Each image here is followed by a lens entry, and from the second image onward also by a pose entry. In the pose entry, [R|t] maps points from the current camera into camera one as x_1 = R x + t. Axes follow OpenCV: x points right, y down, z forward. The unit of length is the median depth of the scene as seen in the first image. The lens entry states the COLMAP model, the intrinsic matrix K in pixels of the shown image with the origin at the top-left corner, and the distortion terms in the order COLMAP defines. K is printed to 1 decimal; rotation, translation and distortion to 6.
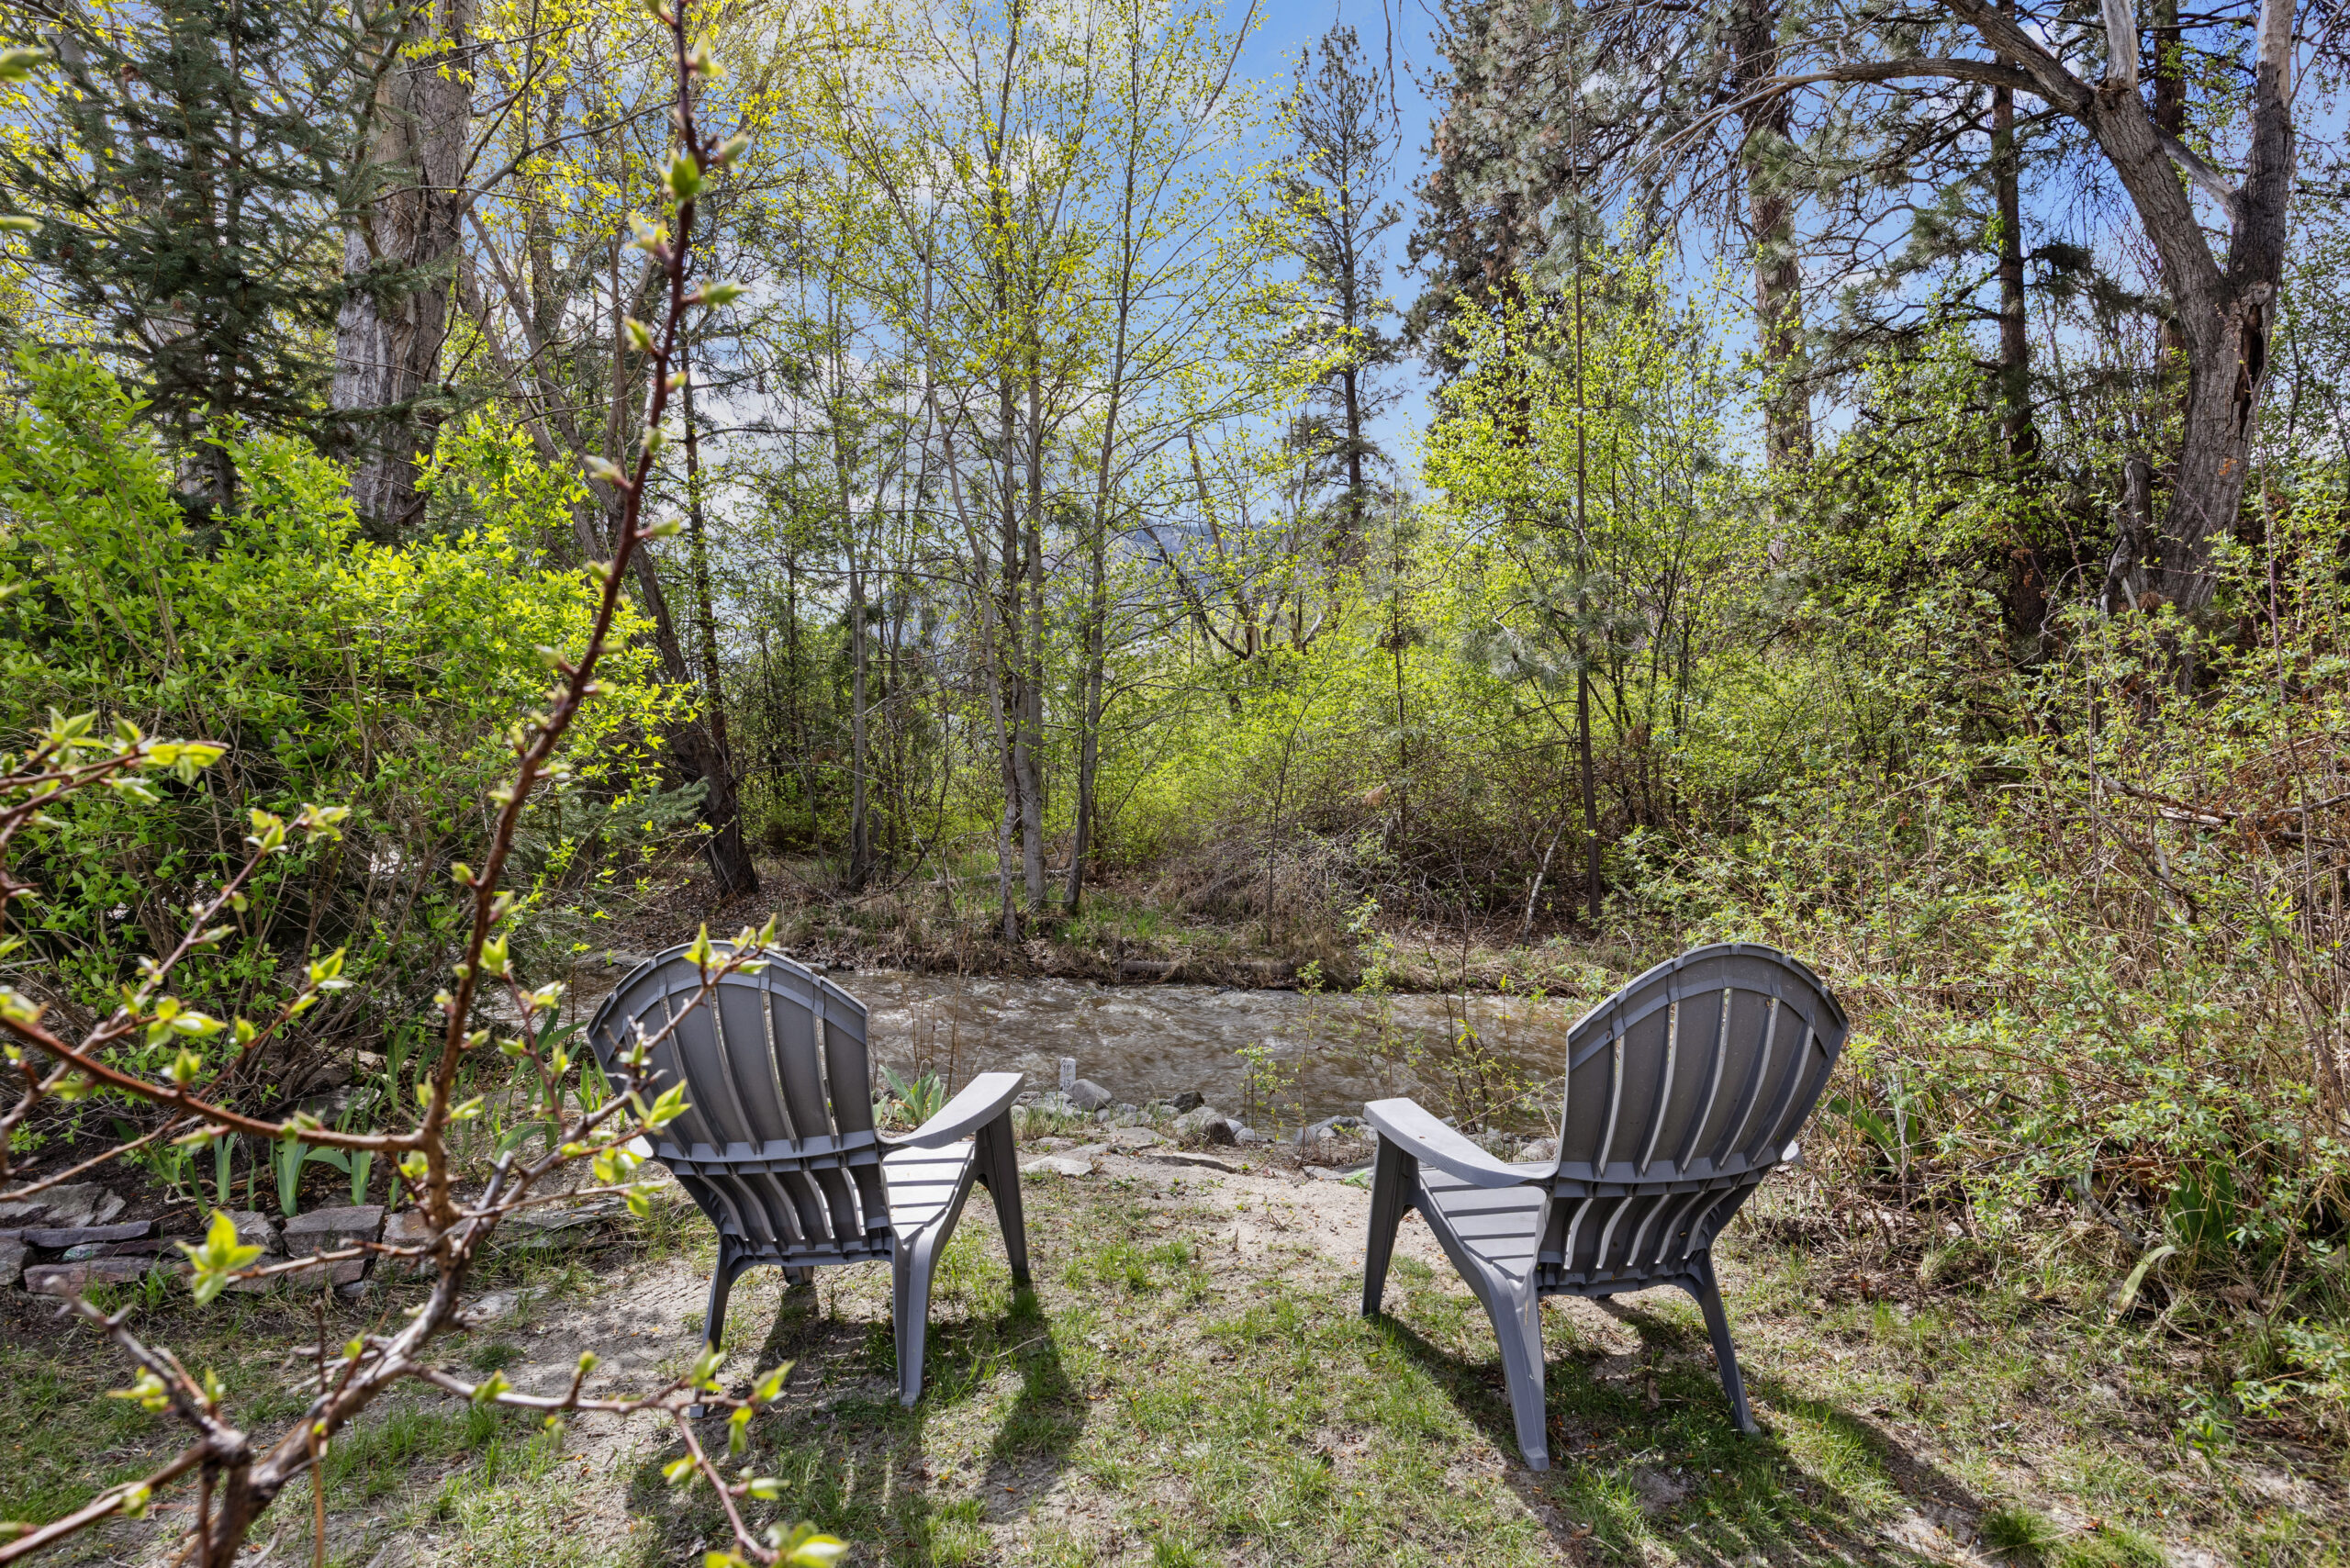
lens RADIAL K [[1283.8, 0, 1175.6], [0, 1283.8, 775.1], [0, 0, 1]] dist [-0.005323, -0.002748]
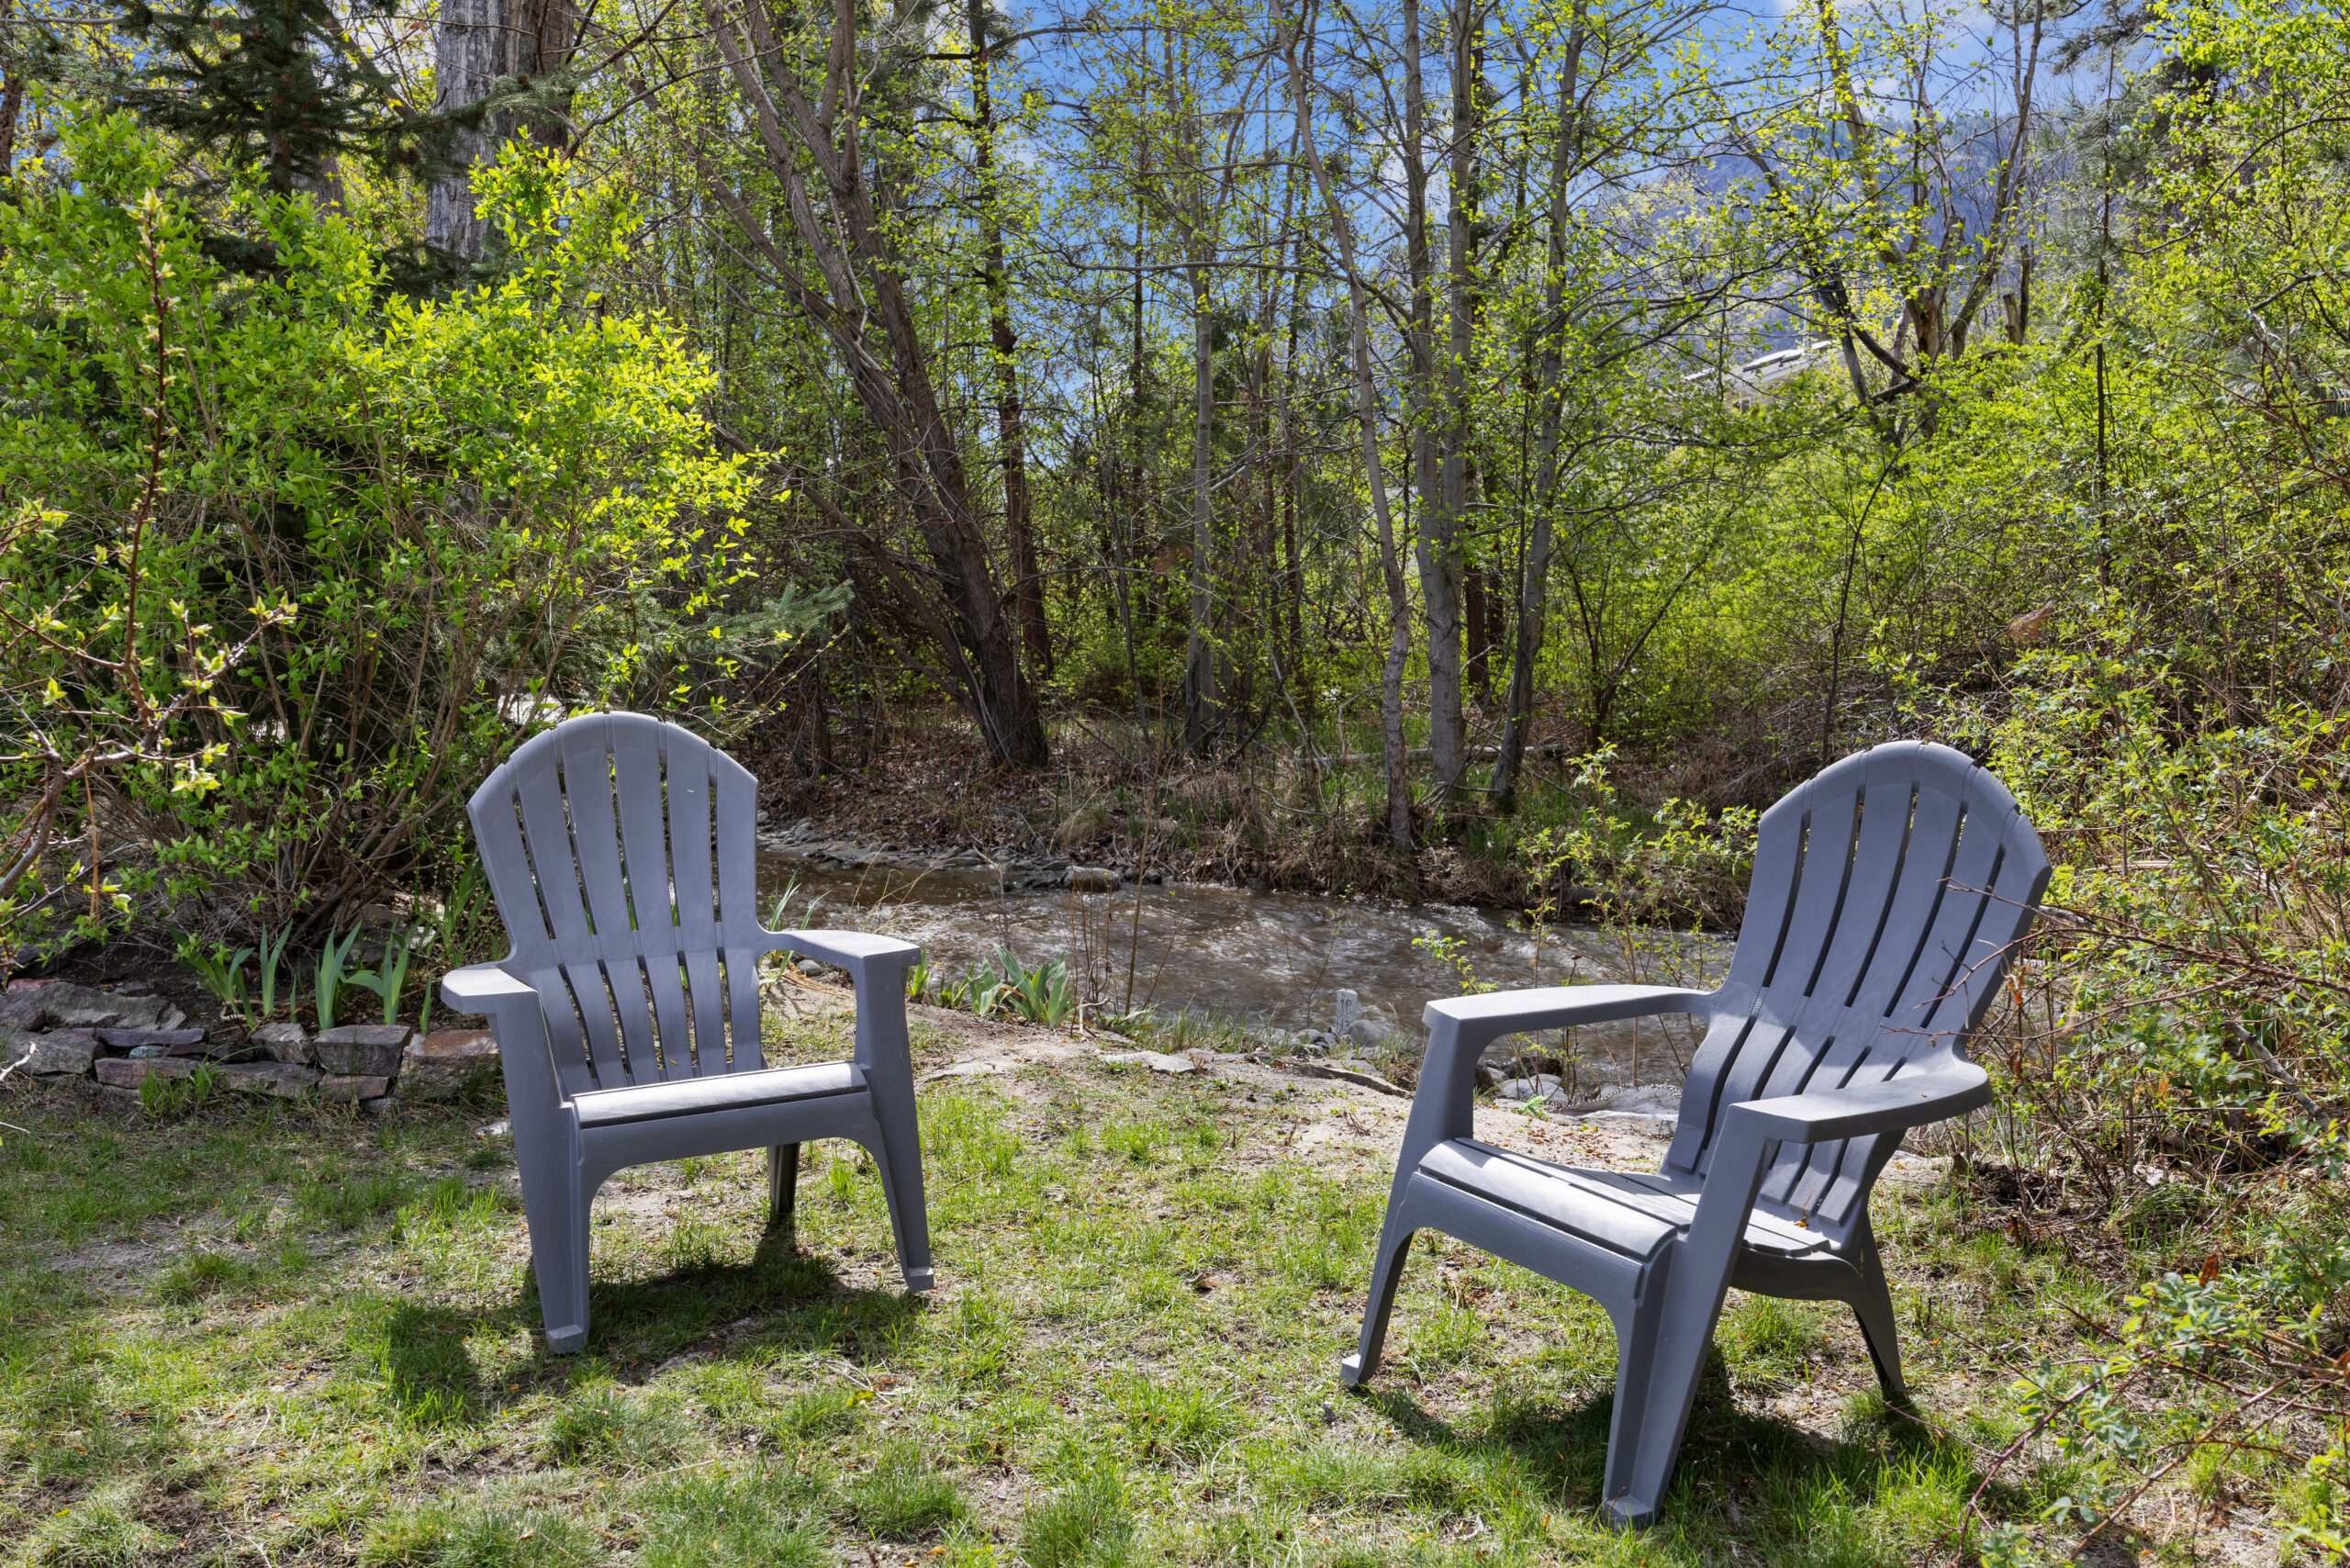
lens RADIAL K [[2335.8, 0, 1175.2], [0, 2335.8, 785.9], [0, 0, 1]] dist [-0.005498, 0.000000]
pose [[0.948553, 0.030976, -0.315099, 0.363076], [-0.005646, 0.996700, 0.080982, 0.016857], [0.316568, -0.075037, 0.945597, -0.344701]]
